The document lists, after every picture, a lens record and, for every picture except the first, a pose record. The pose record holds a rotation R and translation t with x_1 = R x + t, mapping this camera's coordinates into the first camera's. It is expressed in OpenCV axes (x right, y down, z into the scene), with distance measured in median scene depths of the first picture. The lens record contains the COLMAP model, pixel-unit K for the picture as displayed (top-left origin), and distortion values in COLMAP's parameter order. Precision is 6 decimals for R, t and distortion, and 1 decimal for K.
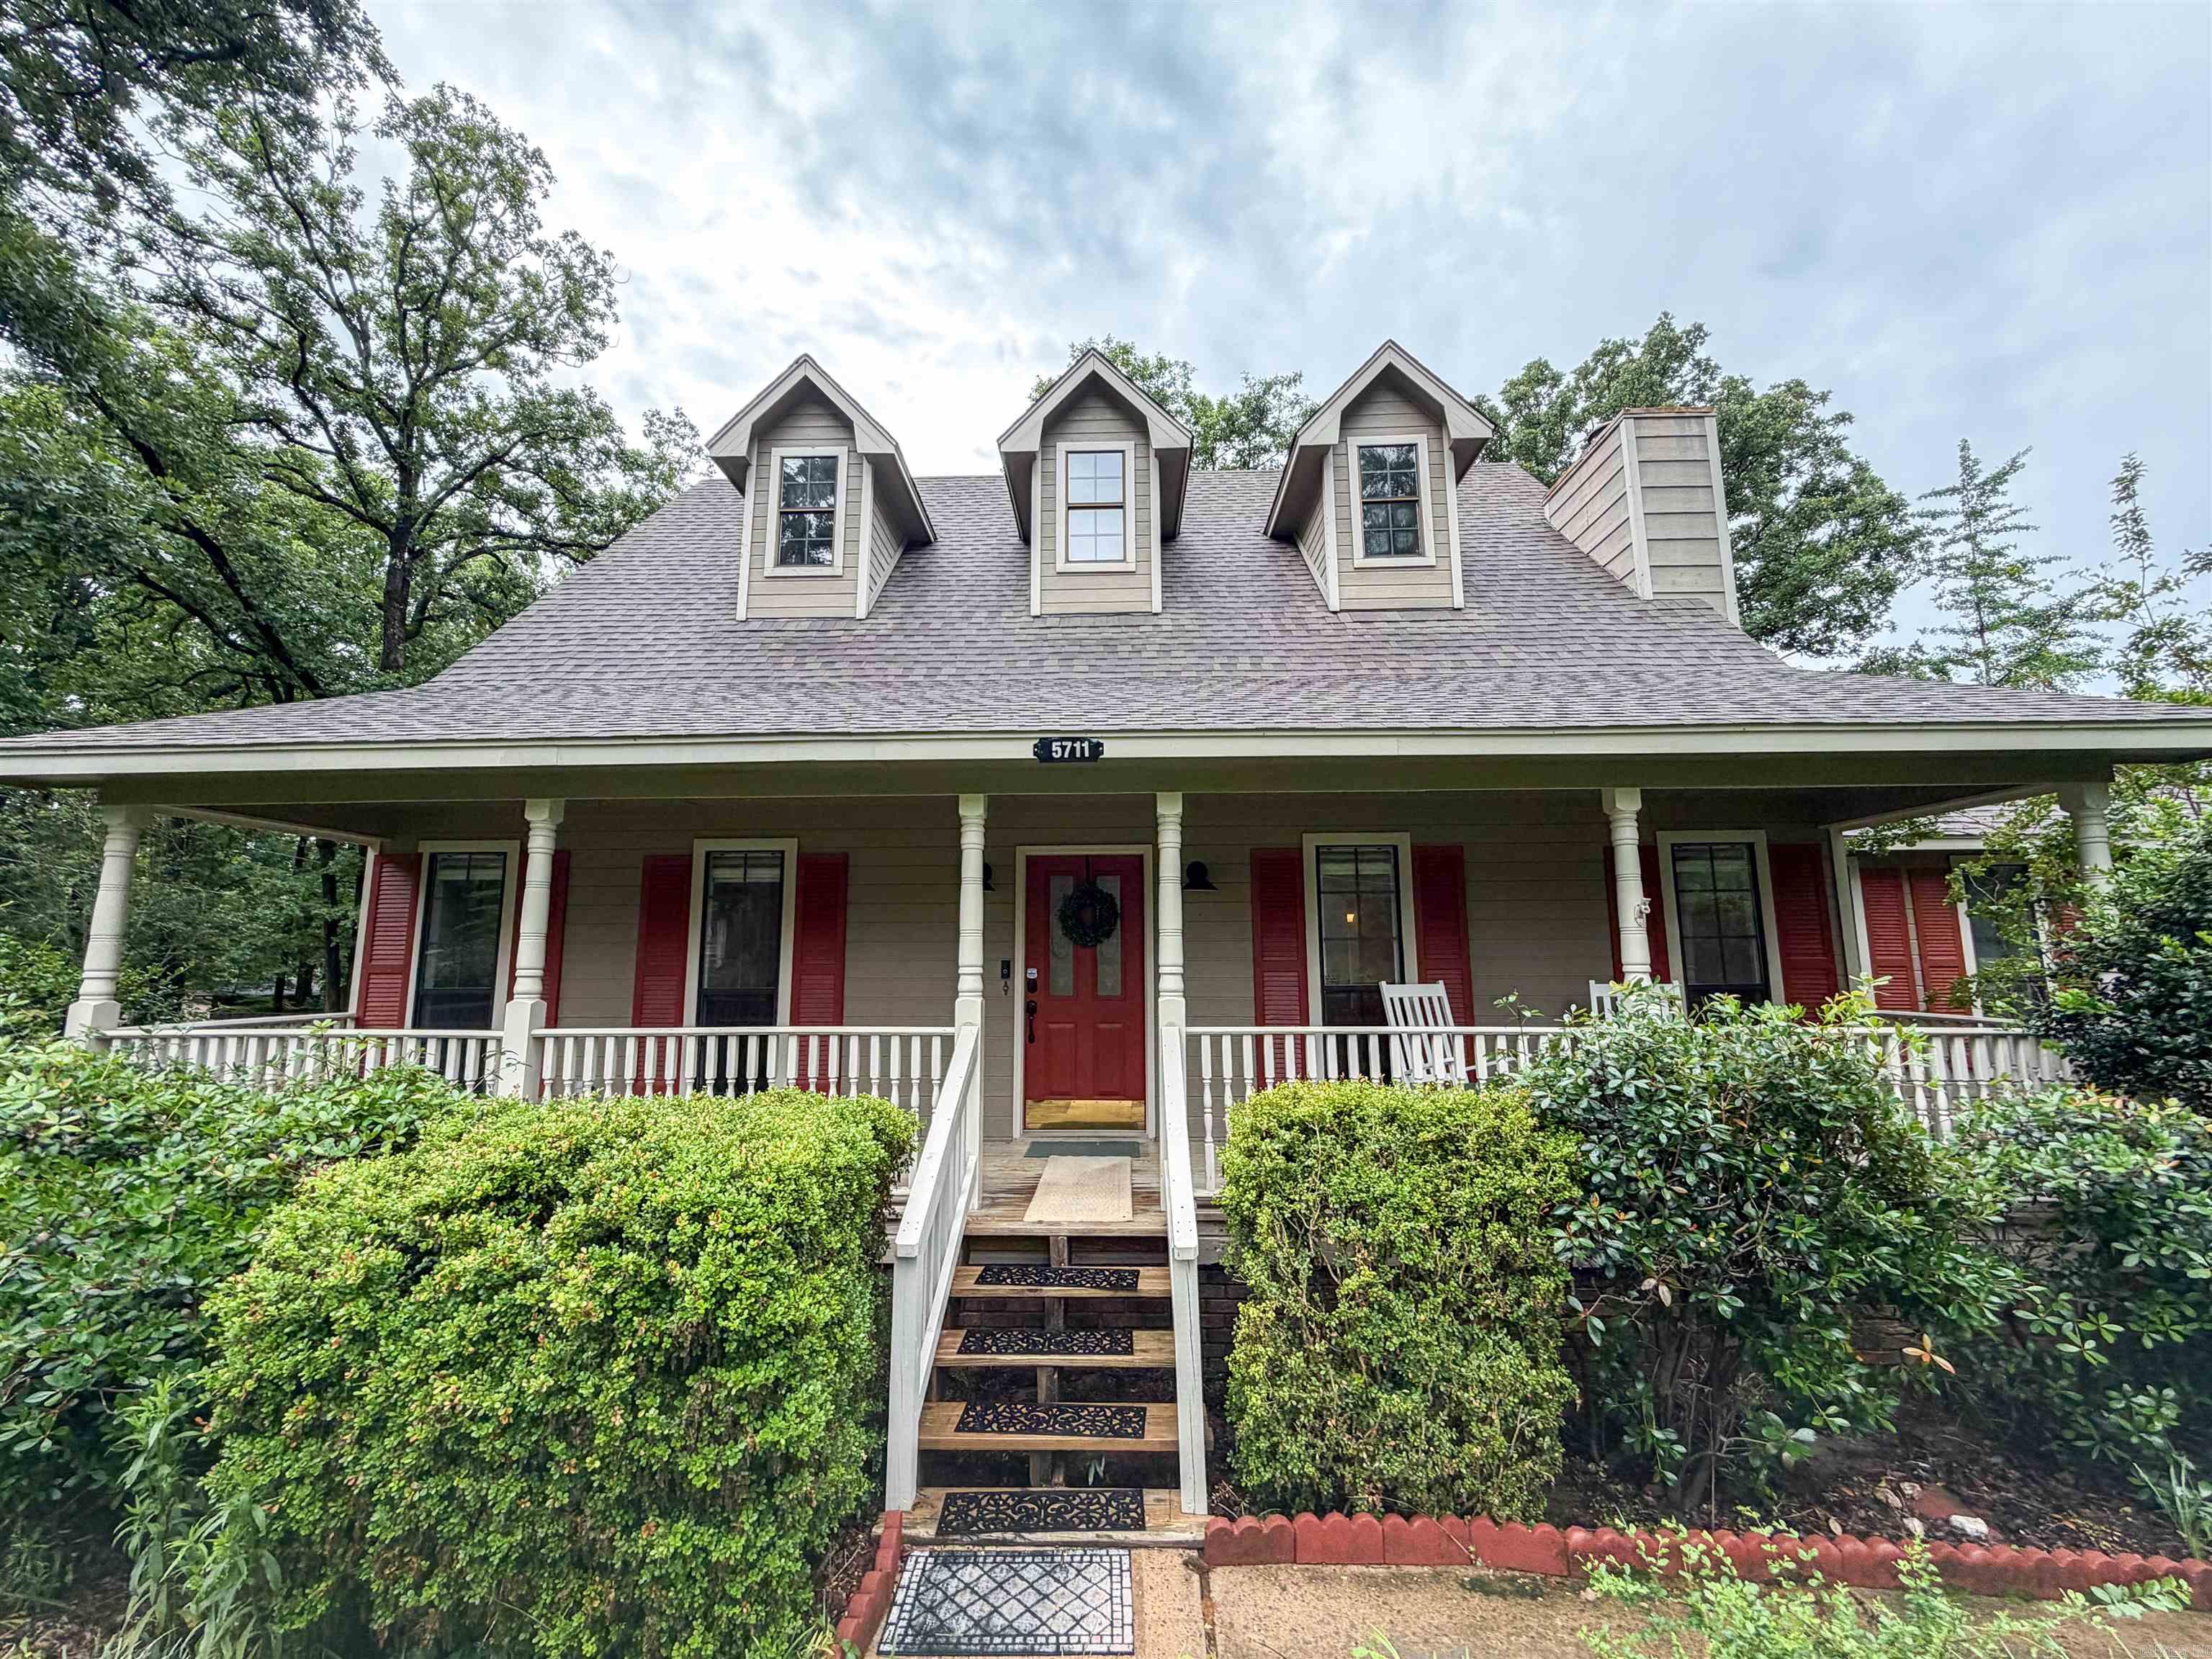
lens RADIAL K [[882.4, 0, 1099.2], [0, 882.4, 824.6], [0, 0, 1]] dist [0.000902, -0.000592]
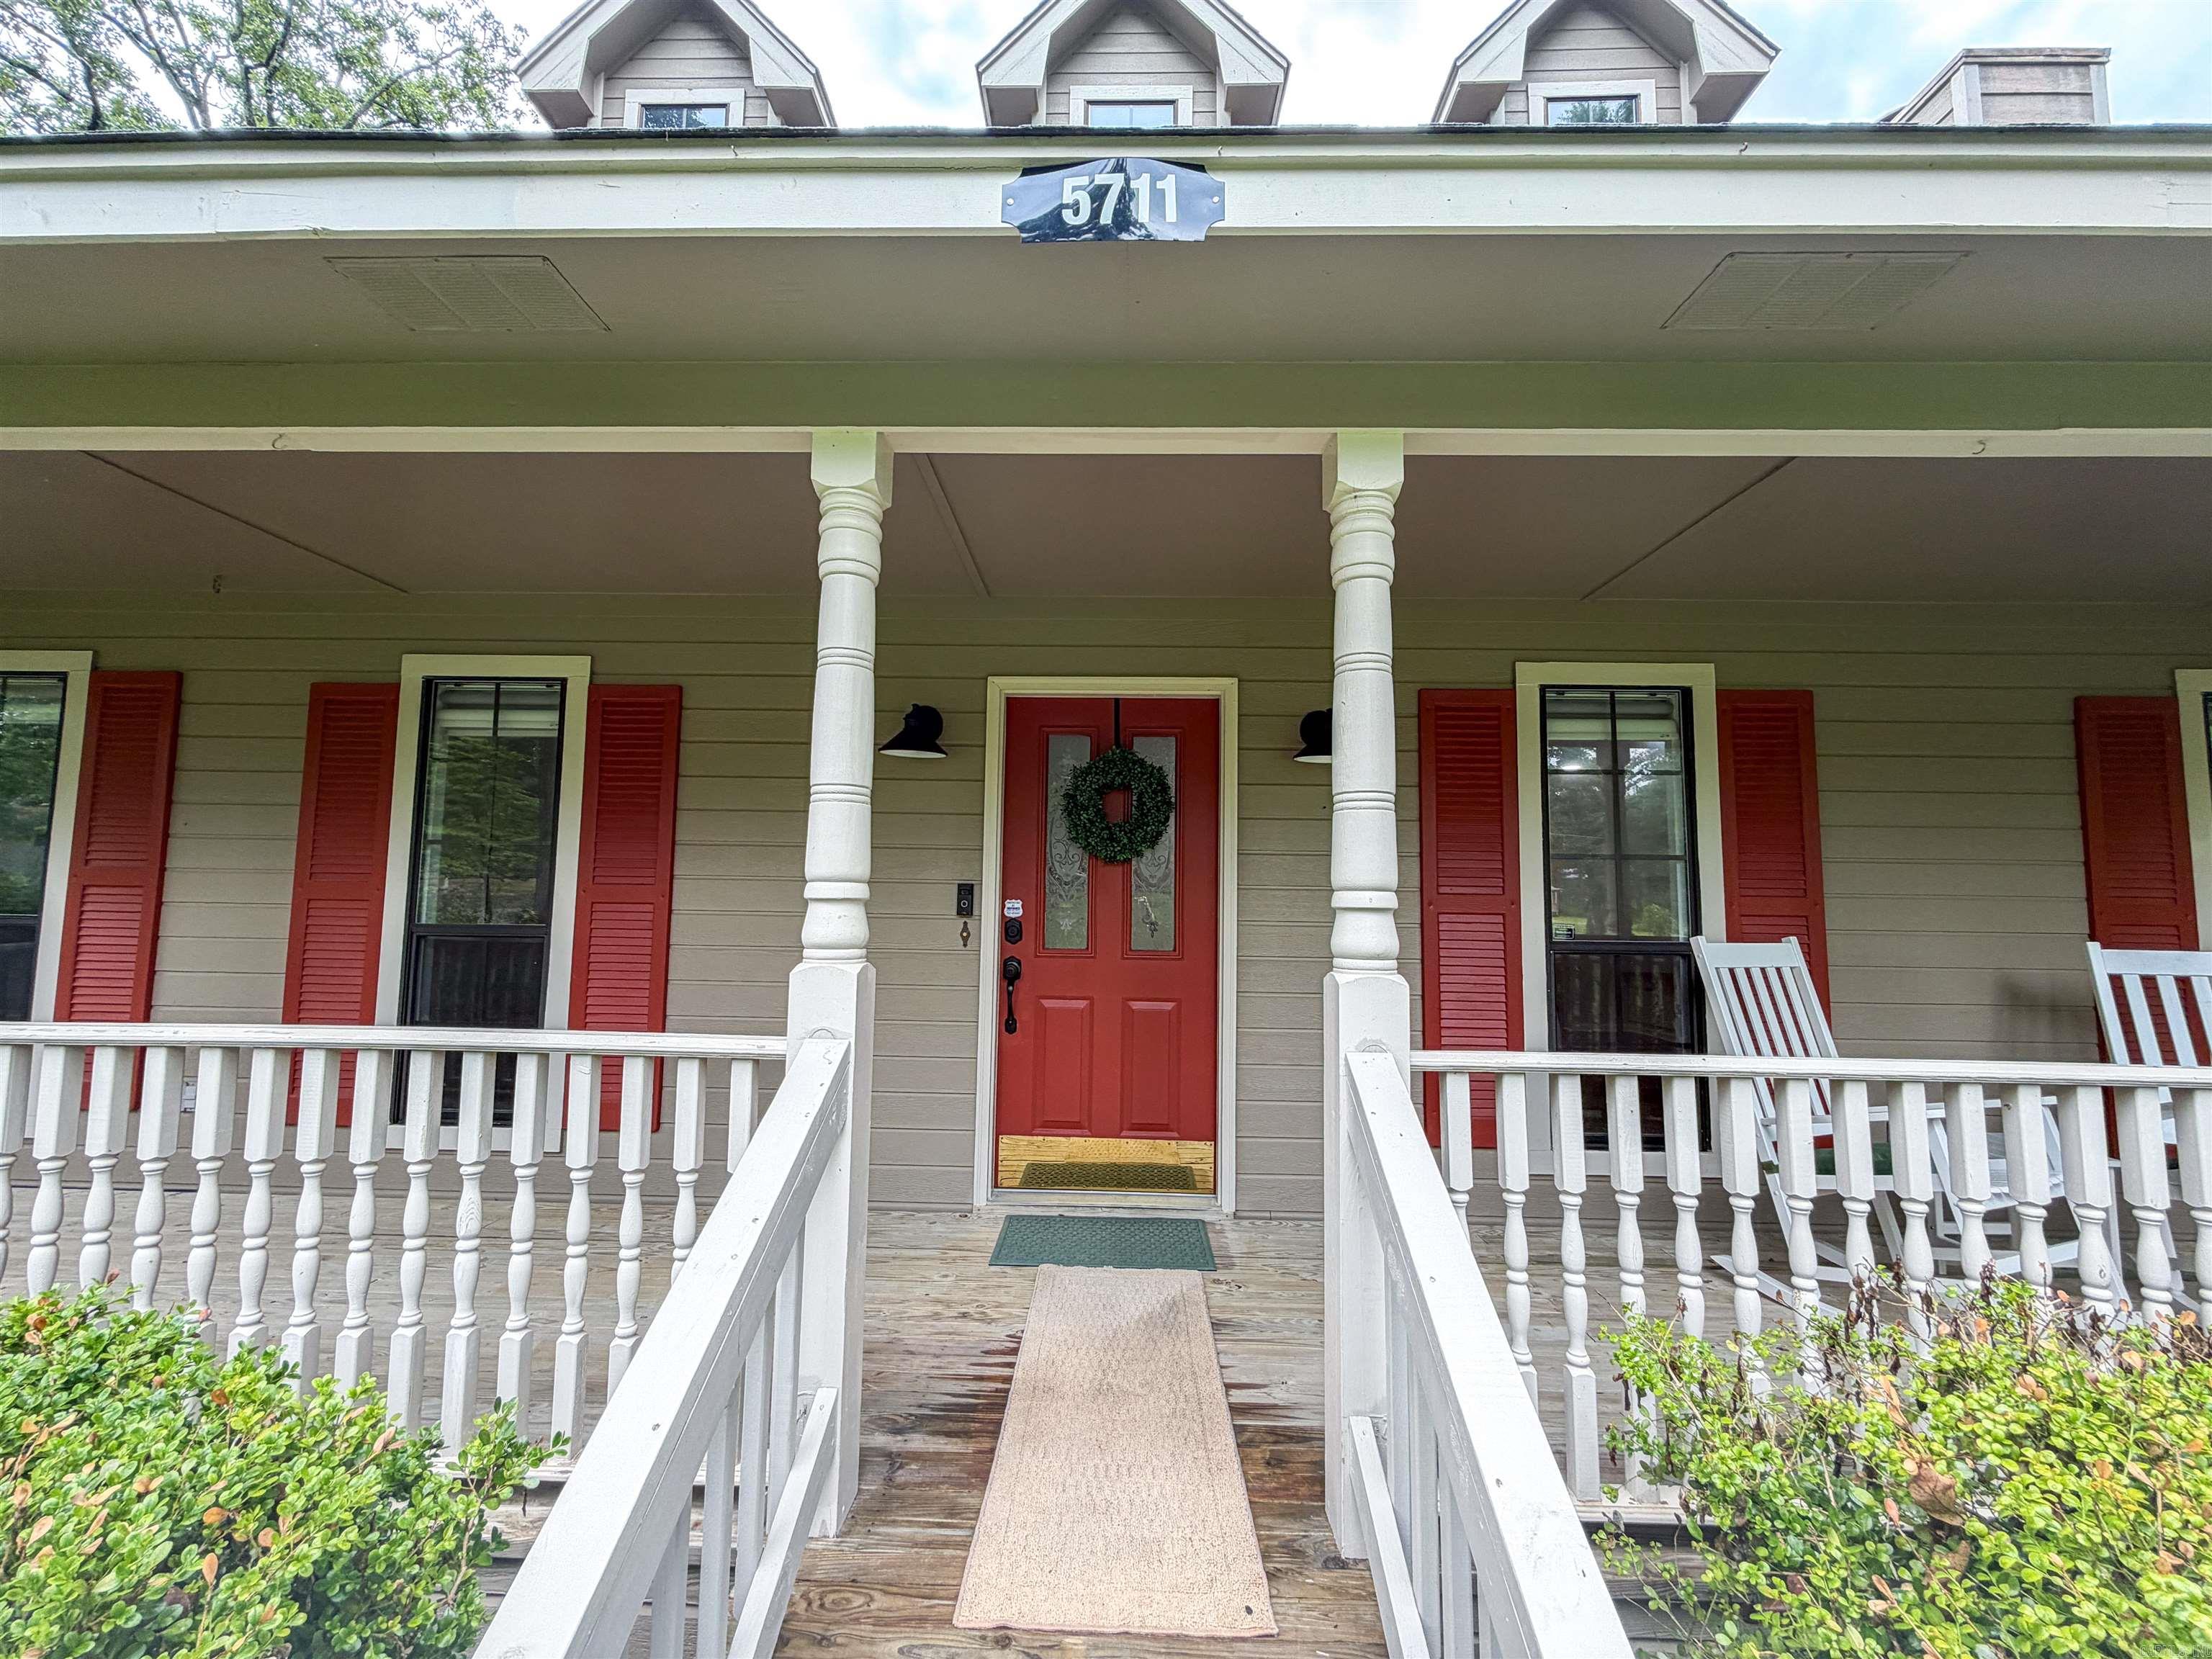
lens RADIAL K [[882.4, 0, 1099.2], [0, 882.4, 824.6], [0, 0, 1]] dist [0.000902, -0.000592]
pose [[0.999804, 0.019810, -0.000067, -0.023002], [-0.019767, 0.997827, 0.062860, 0.079920], [0.001312, -0.062846, 0.998022, 0.448420]]
